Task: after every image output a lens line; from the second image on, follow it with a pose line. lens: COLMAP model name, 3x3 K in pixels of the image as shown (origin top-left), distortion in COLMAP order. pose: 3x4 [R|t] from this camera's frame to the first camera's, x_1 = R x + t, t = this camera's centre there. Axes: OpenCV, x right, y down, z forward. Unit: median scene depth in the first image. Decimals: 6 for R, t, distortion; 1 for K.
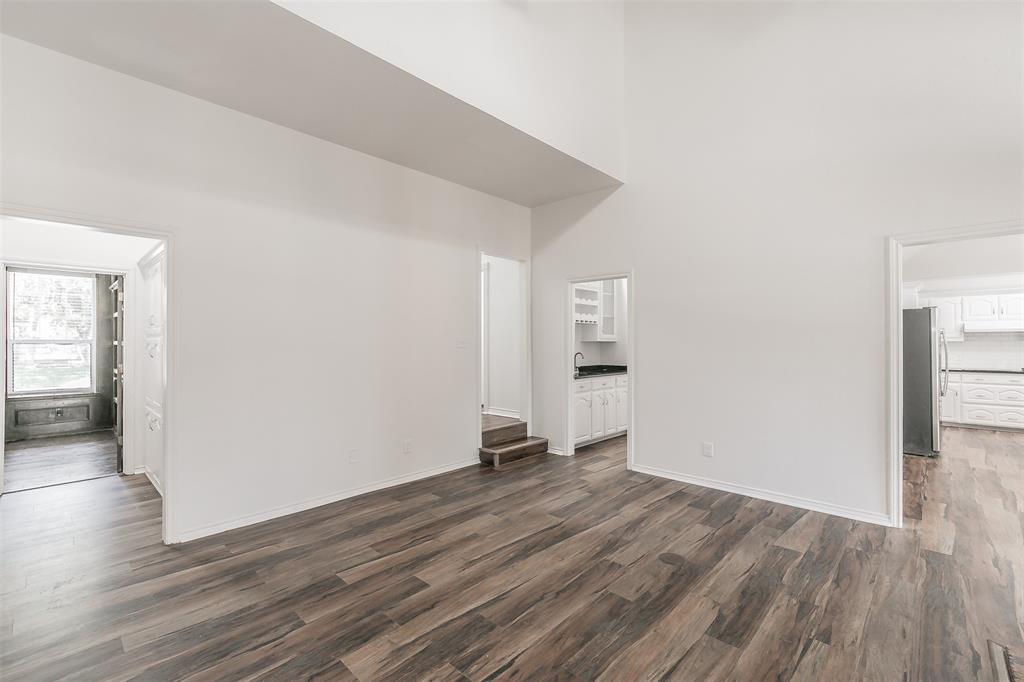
lens RADIAL K [[447.0, 0, 505.7], [0, 447.0, 340.0], [0, 0, 1]] dist [0.000678, 0.000000]
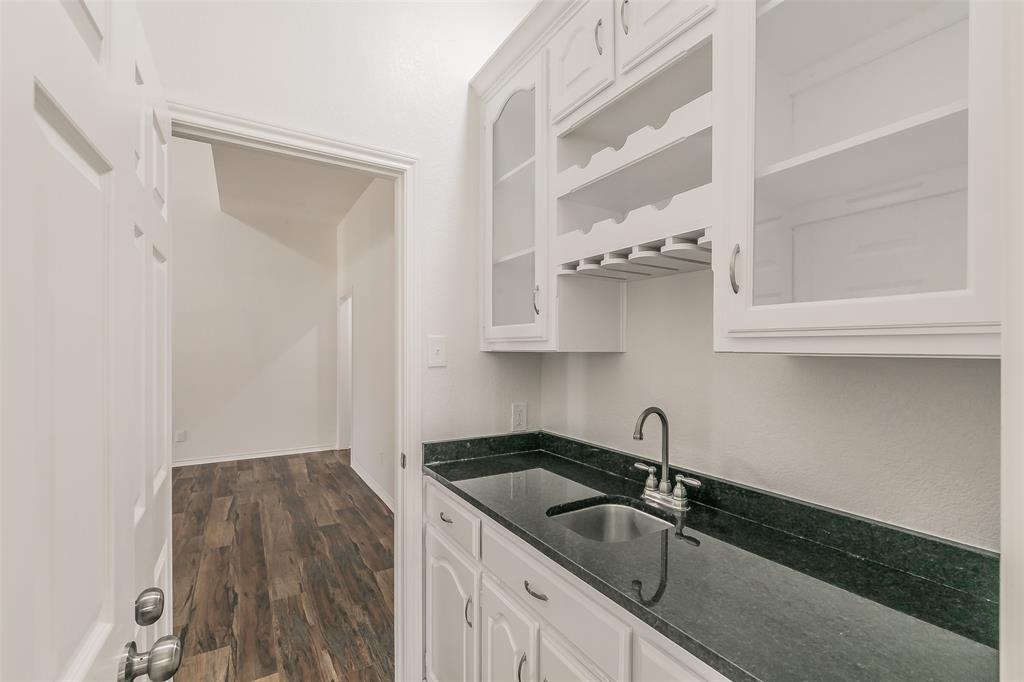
lens RADIAL K [[447.0, 0, 505.7], [0, 447.0, 340.0], [0, 0, 1]] dist [0.000678, 0.000000]
pose [[-0.259722, -0.018099, -0.965514, 0.655254], [0.002177, 0.999811, -0.019328, 0.003957], [0.965681, -0.007121, -0.259633, 1.691728]]
